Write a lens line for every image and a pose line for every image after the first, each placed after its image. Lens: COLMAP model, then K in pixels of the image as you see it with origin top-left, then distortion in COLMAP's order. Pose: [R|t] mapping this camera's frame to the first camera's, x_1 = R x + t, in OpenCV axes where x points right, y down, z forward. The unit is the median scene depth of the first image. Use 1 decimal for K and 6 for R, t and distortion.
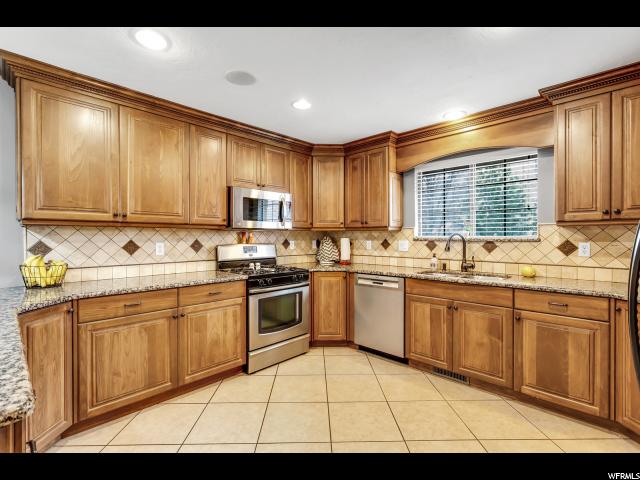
lens RADIAL K [[298.6, 0, 321.7], [0, 298.6, 238.7], [0, 0, 1]] dist [0.001476, 0.000489]
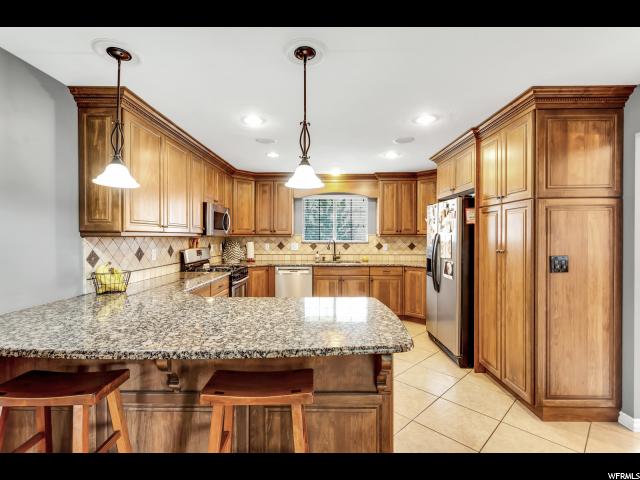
lens RADIAL K [[298.6, 0, 320.9], [0, 298.6, 235.7], [0, 0, 1]] dist [0.001476, 0.000489]
pose [[0.733696, 0.003217, 0.679471, -0.775310], [0.000686, 0.999985, -0.005475, -0.027963], [-0.679478, 0.004483, 0.733682, -0.234982]]
